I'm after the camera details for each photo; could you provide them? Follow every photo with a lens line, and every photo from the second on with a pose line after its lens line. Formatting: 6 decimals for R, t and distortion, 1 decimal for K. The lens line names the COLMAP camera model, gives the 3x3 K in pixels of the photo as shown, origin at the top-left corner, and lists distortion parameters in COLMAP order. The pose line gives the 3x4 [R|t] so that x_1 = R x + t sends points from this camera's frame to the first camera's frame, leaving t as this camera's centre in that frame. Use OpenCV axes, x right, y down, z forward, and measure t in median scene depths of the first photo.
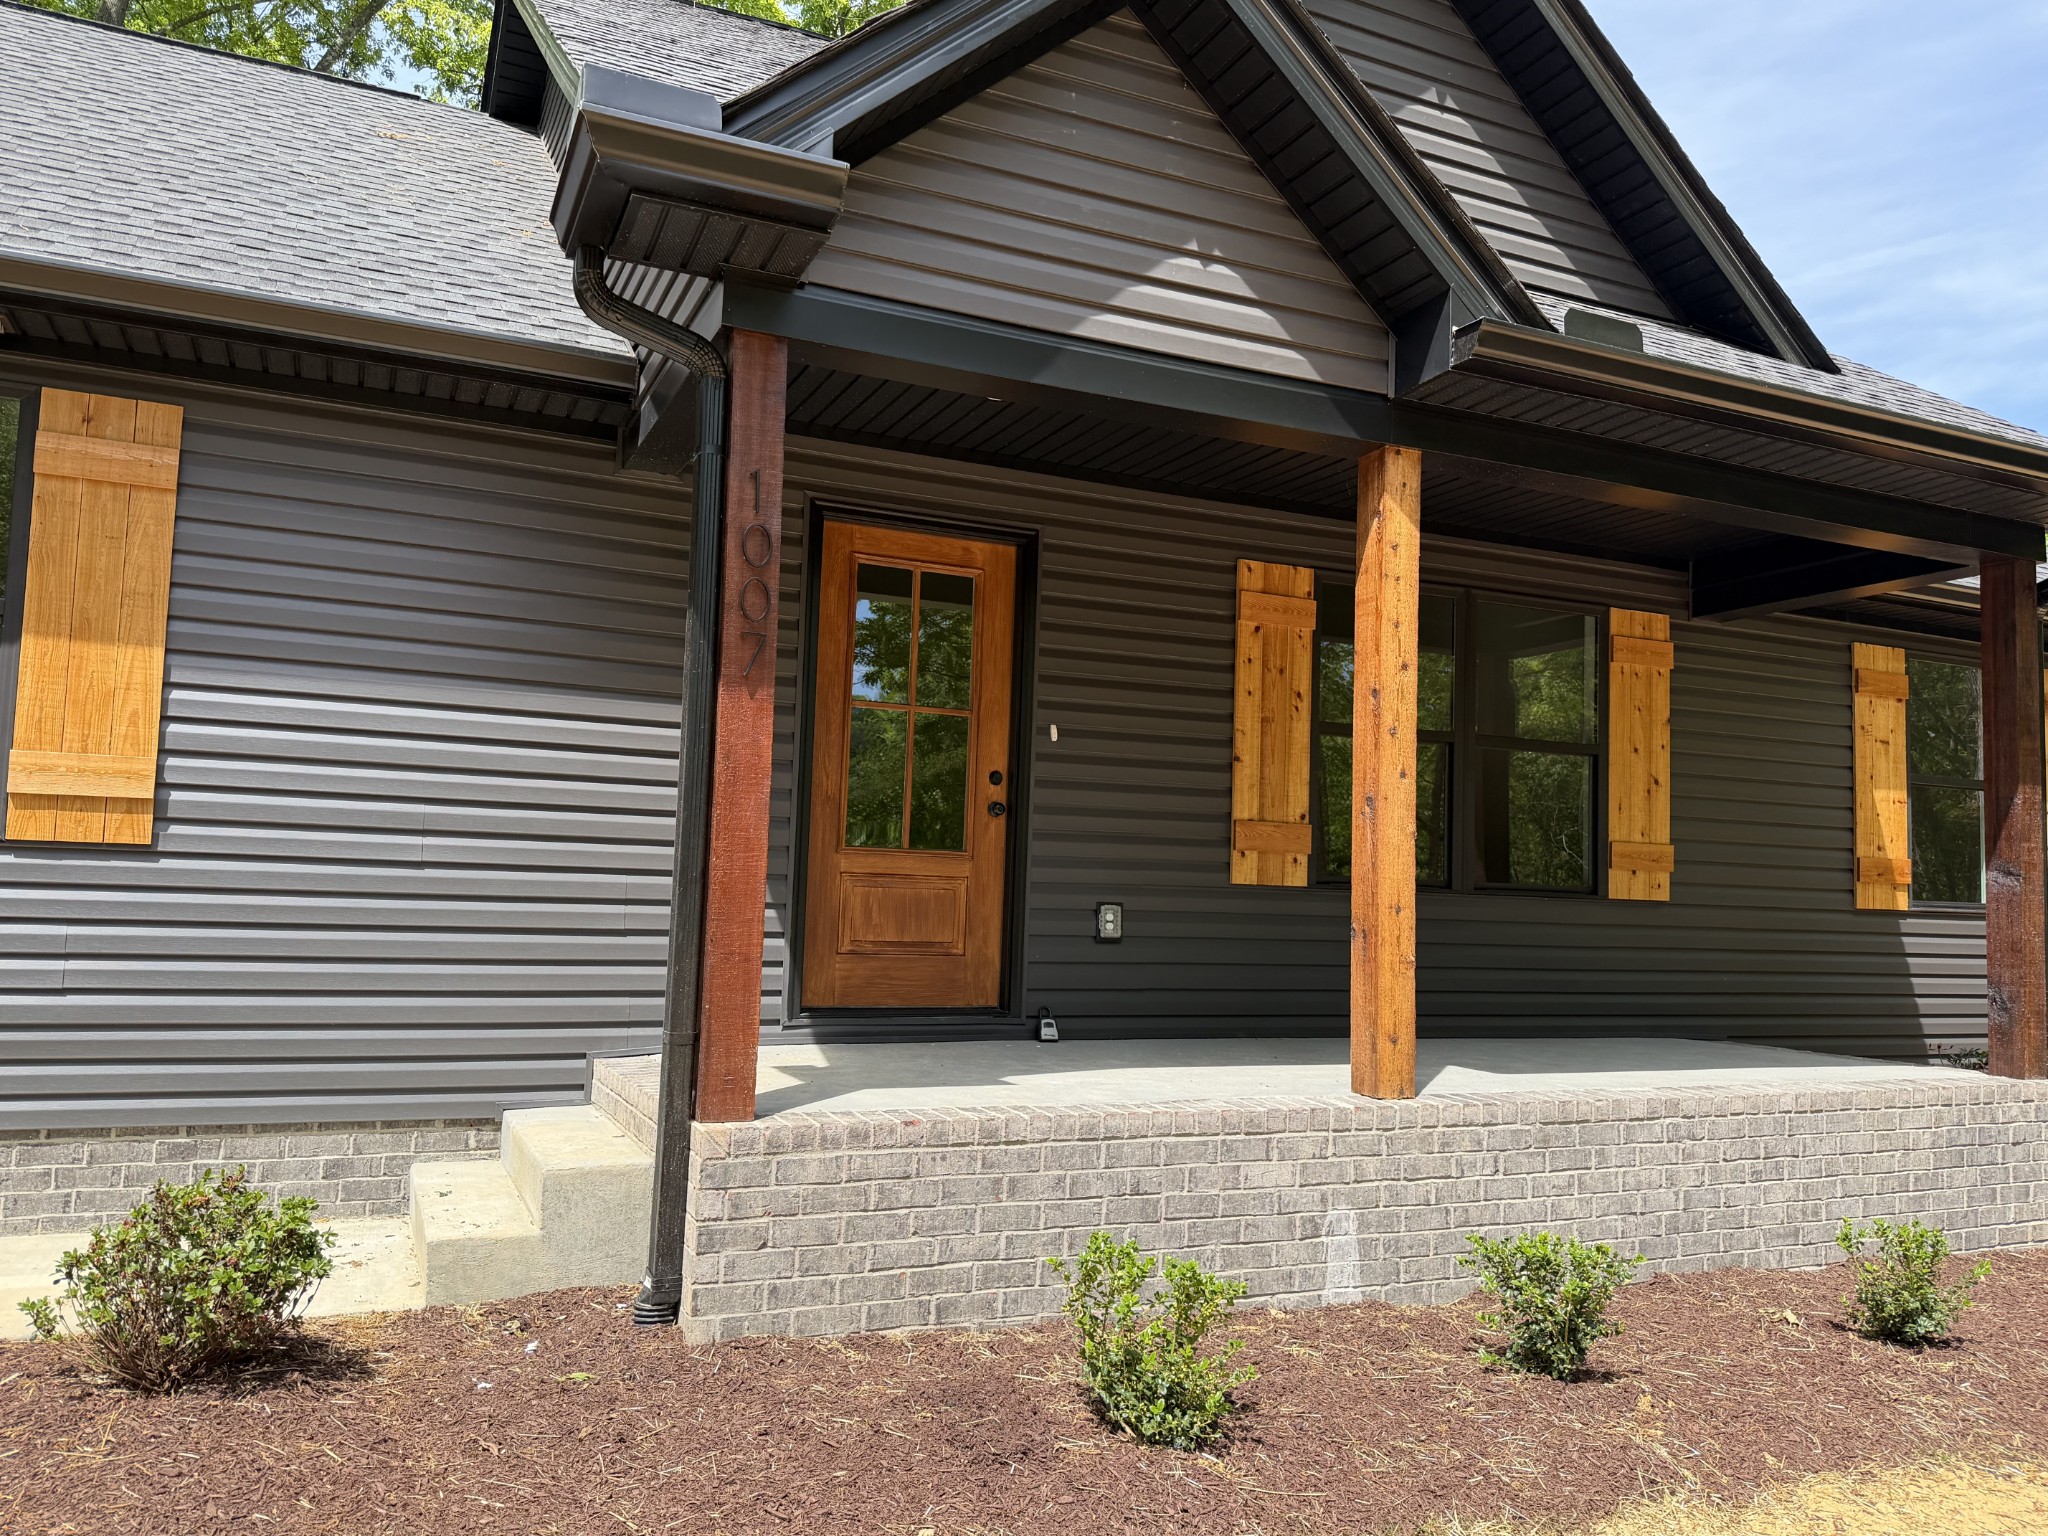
lens RADIAL K [[1483.6, 0, 1024.0], [0, 1483.6, 768.0], [0, 0, 1]] dist [0.088652, -0.001387]
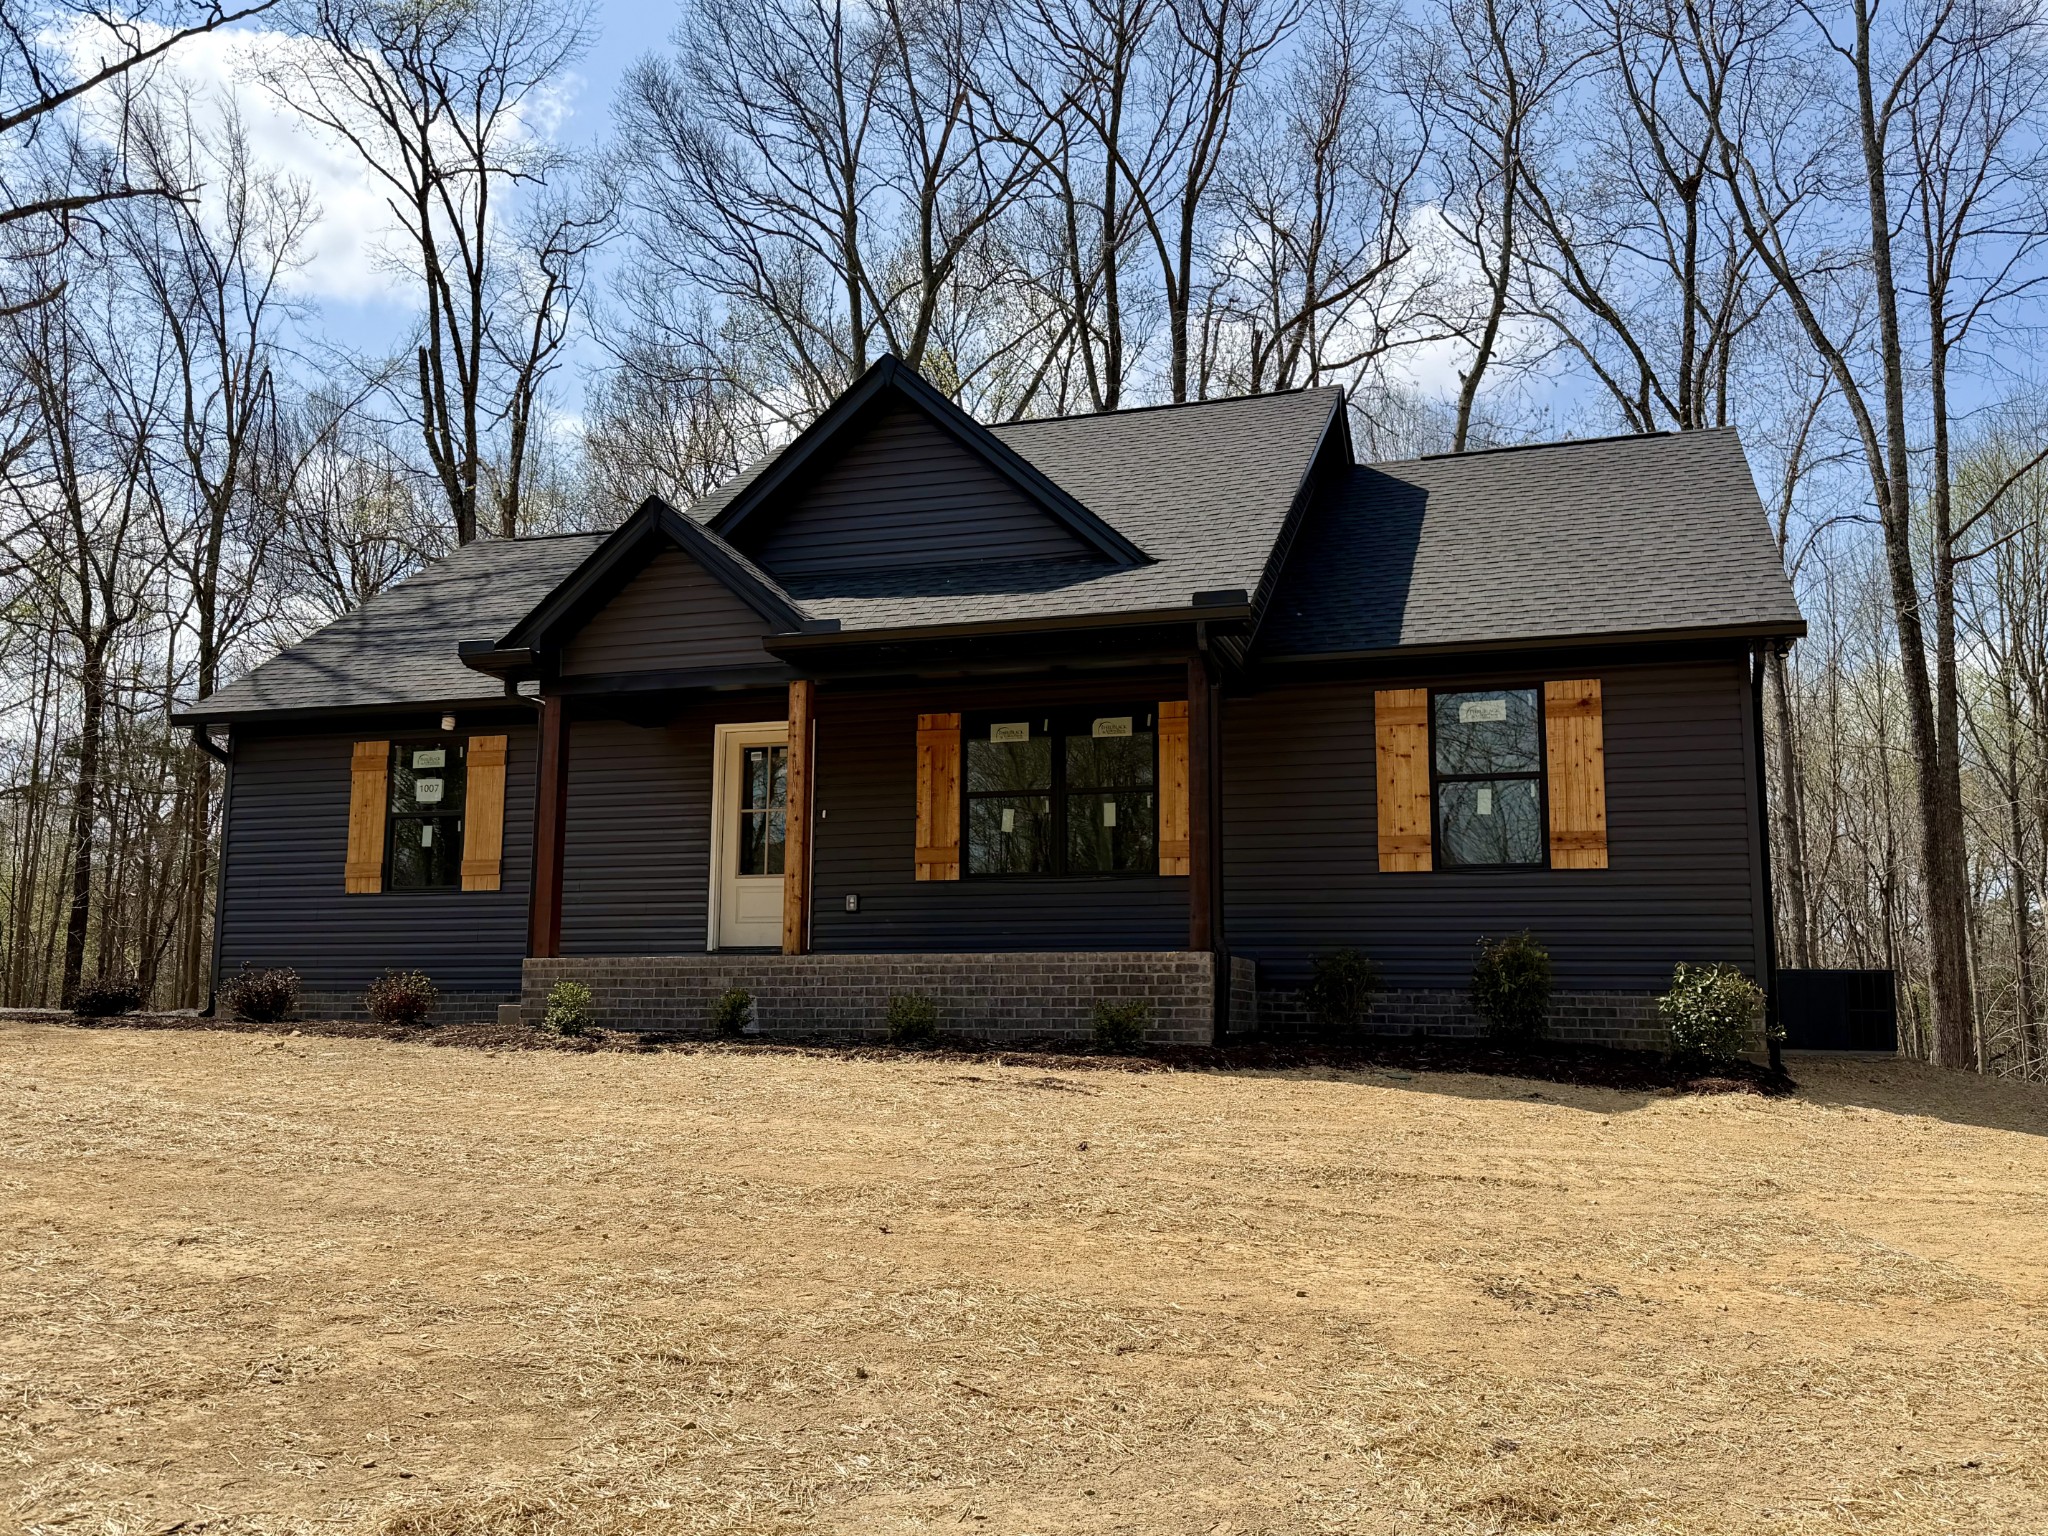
lens RADIAL K [[1736.0, 0, 1024.0], [0, 1736.0, 768.0], [0, 0, 1]] dist [0.150466, -0.326311]
pose [[0.745582, -0.125340, -0.654521, 1.550215], [0.073591, 0.991632, -0.106066, 0.161436], [0.662338, 0.030914, 0.748567, -0.543370]]
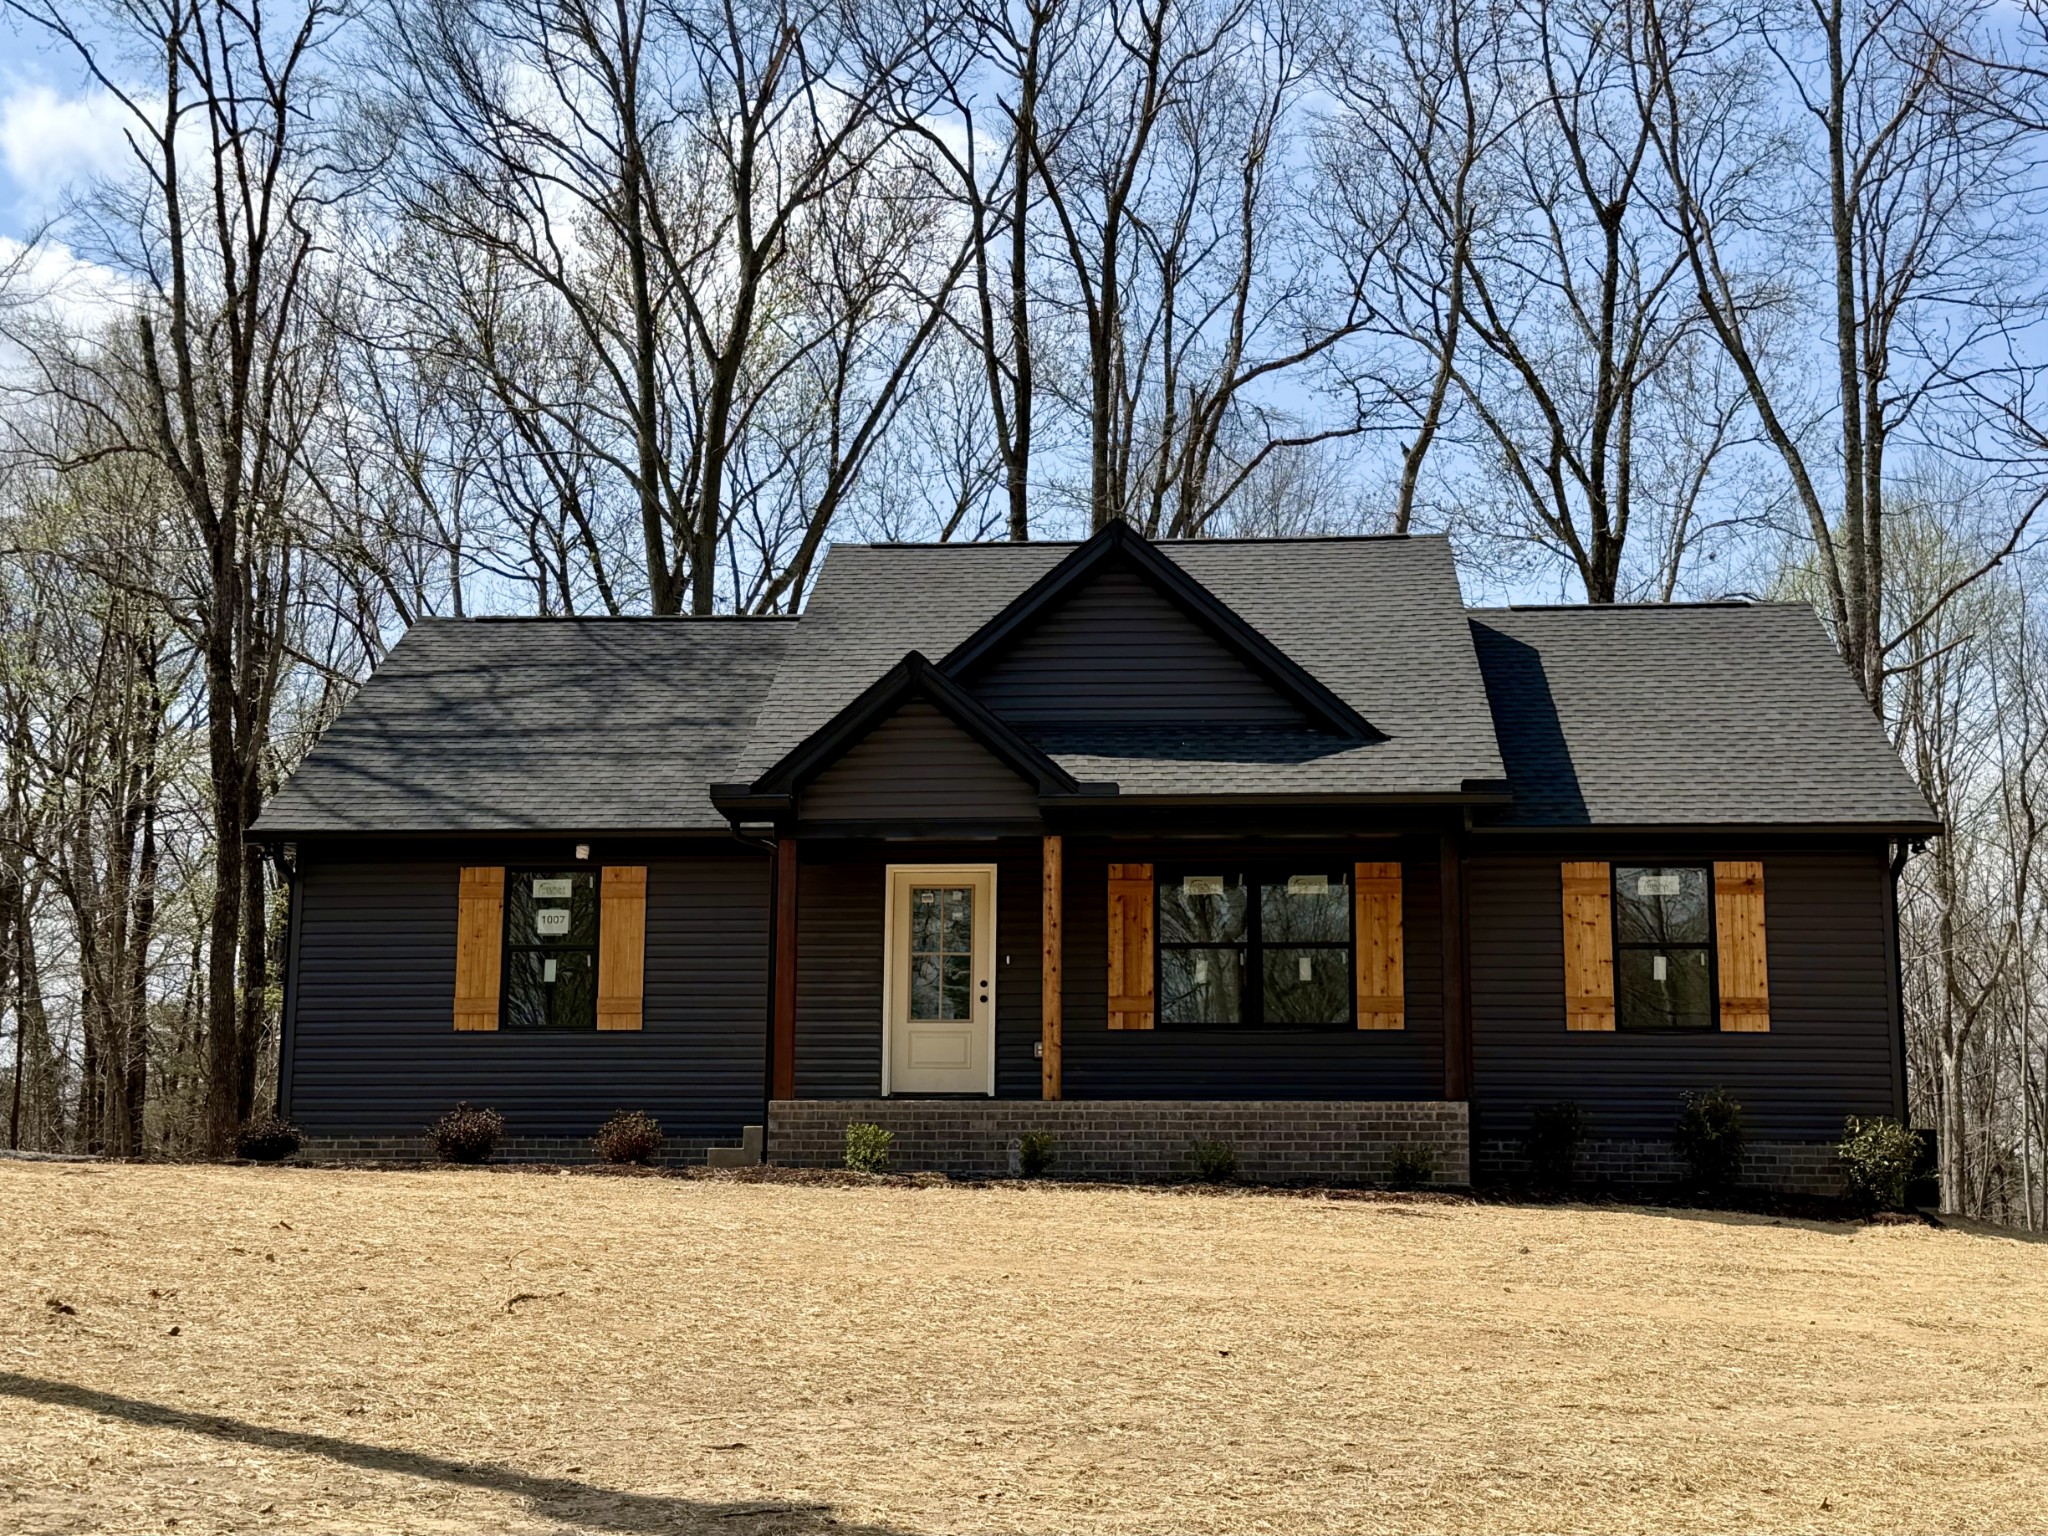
lens RADIAL K [[2679.6, 0, 1027.3], [0, 2679.6, 748.8], [0, 0, 1]] dist [0.113099, -0.044572]
pose [[0.880748, -0.112232, -0.460095, 1.522382], [0.063259, 0.990688, -0.120566, 0.115714], [0.469342, 0.077083, 0.879646, -1.950654]]
